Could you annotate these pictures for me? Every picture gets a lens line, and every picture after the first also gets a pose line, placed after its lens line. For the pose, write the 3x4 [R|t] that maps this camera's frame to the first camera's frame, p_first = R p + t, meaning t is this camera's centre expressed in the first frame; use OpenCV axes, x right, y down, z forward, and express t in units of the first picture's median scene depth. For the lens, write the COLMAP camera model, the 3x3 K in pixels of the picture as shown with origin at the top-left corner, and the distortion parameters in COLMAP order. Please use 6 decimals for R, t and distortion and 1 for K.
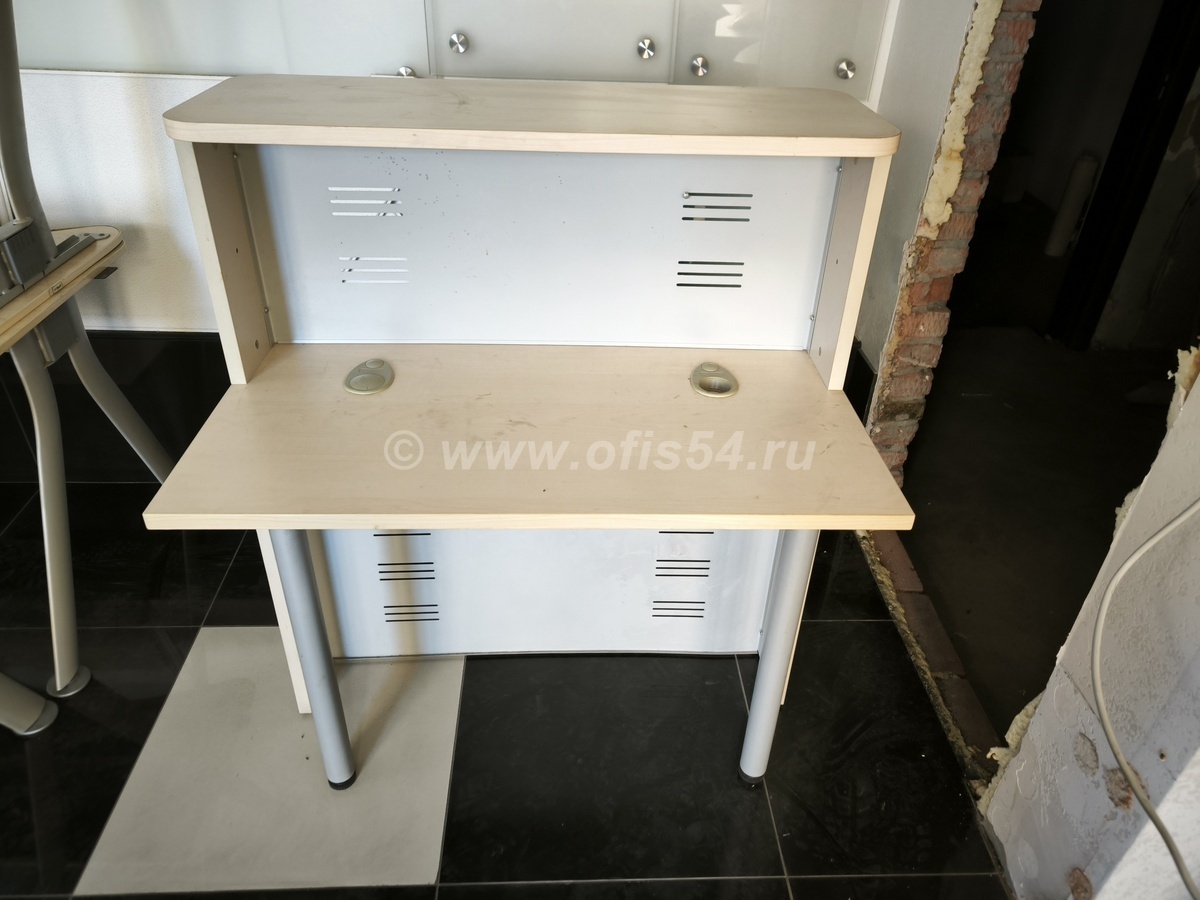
lens RADIAL K [[841.1, 0, 595.7], [0, 841.1, 446.0], [0, 0, 1]] dist [0.016592, -0.008160]
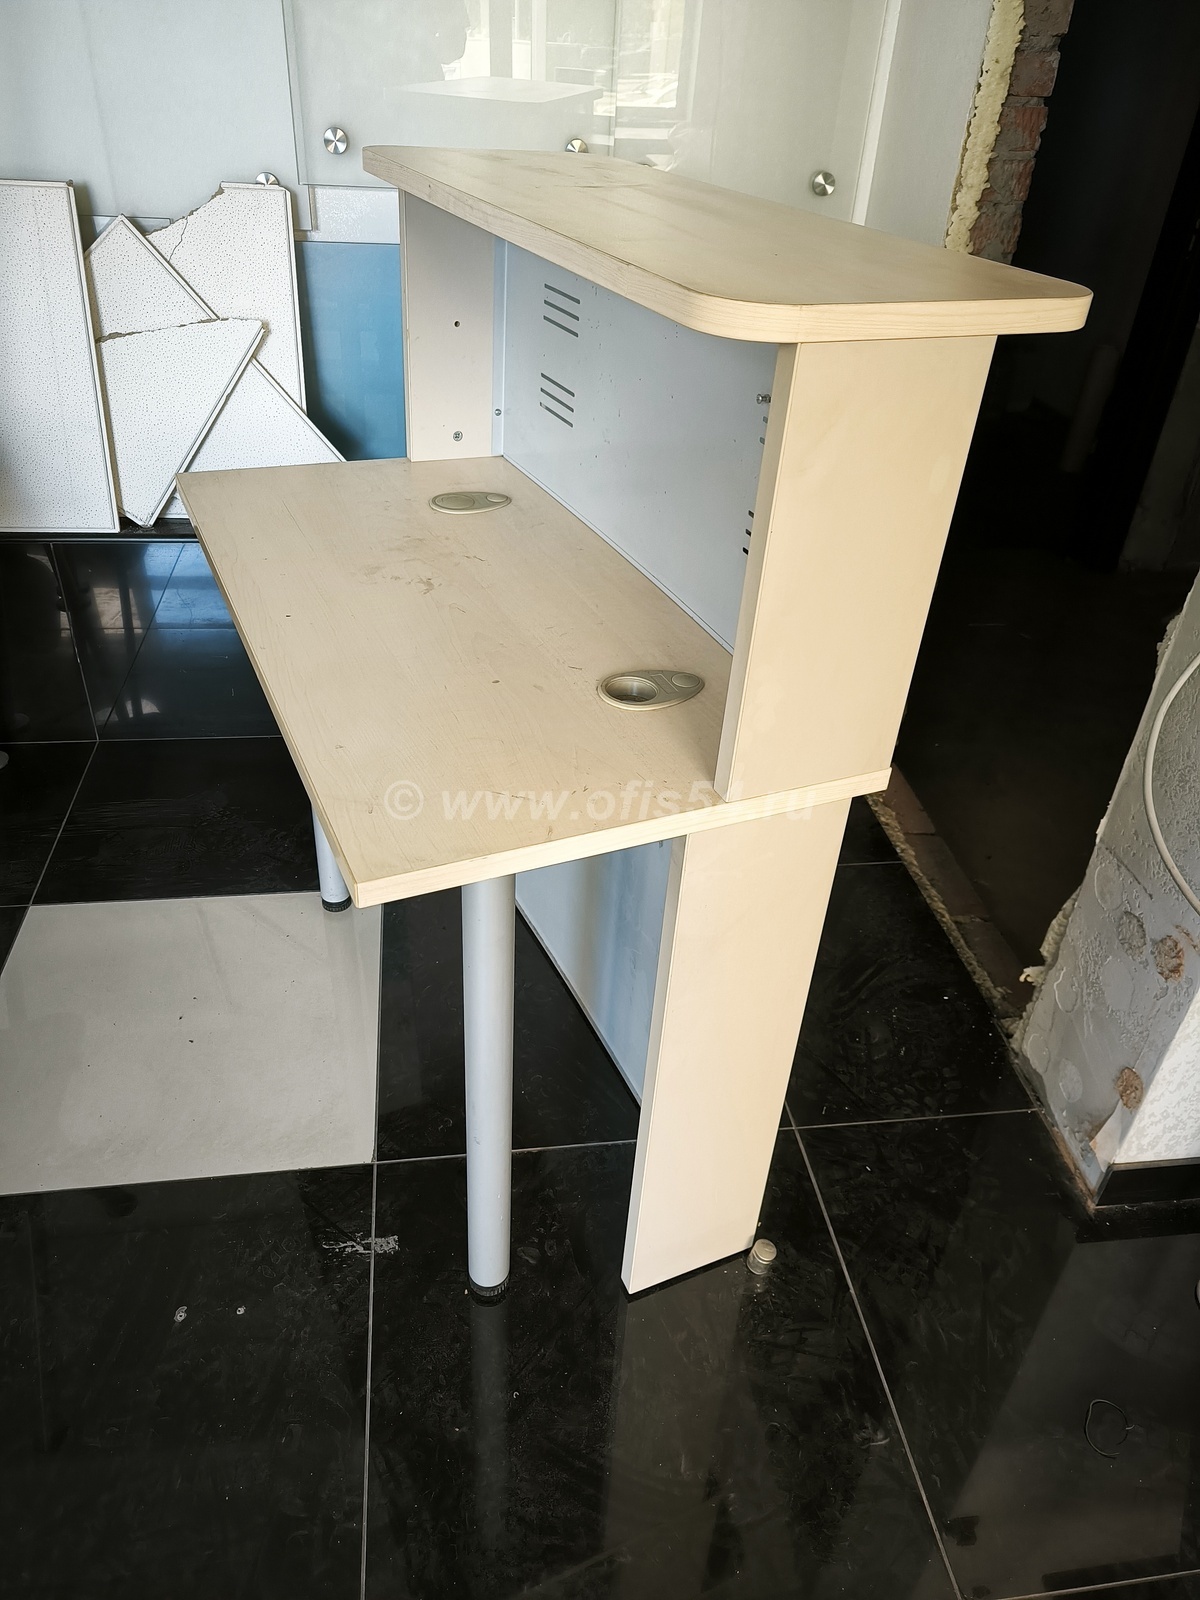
lens RADIAL K [[1121.5, 0, 594.2], [0, 1121.5, 809.9], [0, 0, 1]] dist [0.016592, -0.008160]
pose [[0.994877, -0.041395, 0.092233, -0.051243], [0.039666, 0.999003, 0.020507, 0.135730], [-0.092990, -0.016744, 0.995526, -0.069864]]
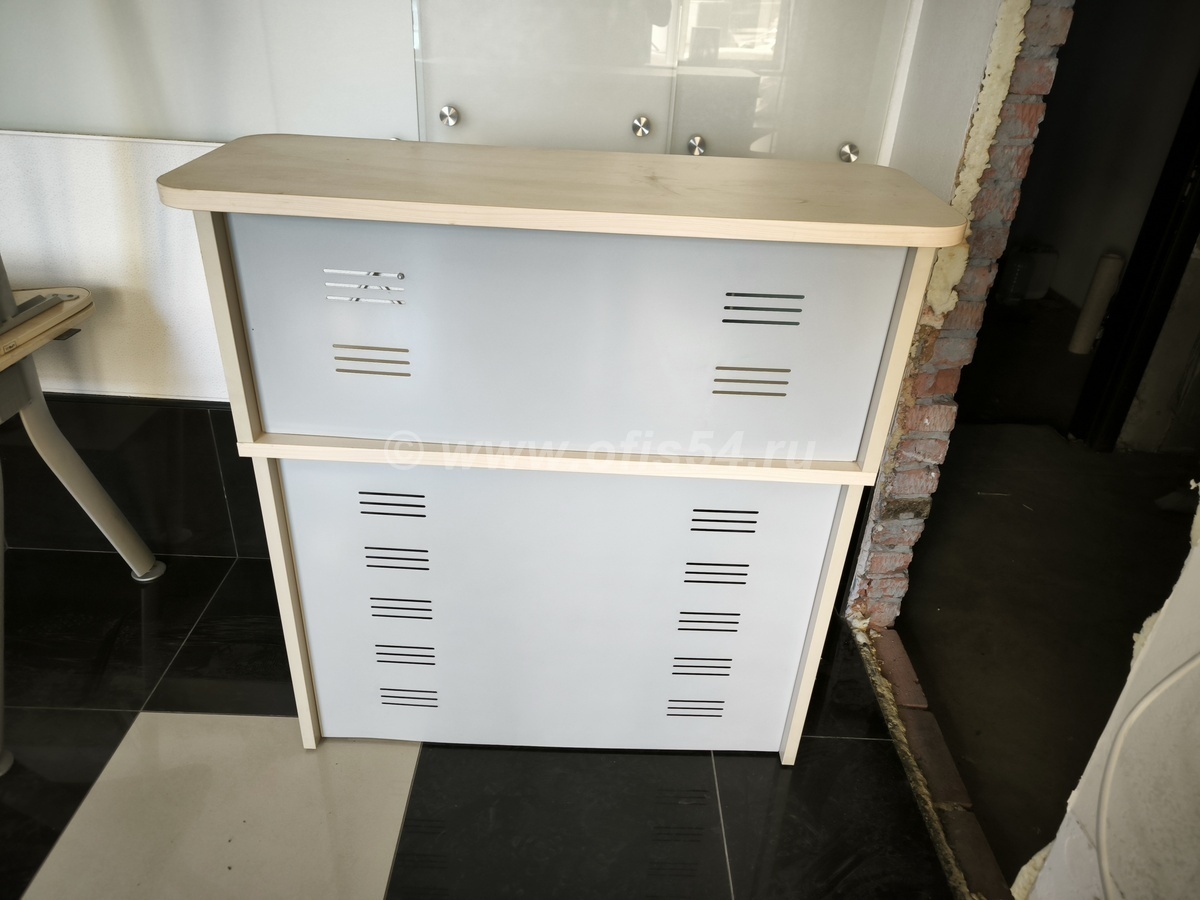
lens RADIAL K [[841.1, 0, 590.3], [0, 841.1, 459.5], [0, 0, 1]] dist [0.016592, -0.008160]
pose [[0.998652, 0.037959, -0.035410, 0.054633], [-0.040688, 0.995980, -0.079805, -0.009287], [0.032238, 0.081138, 0.996181, 0.066841]]
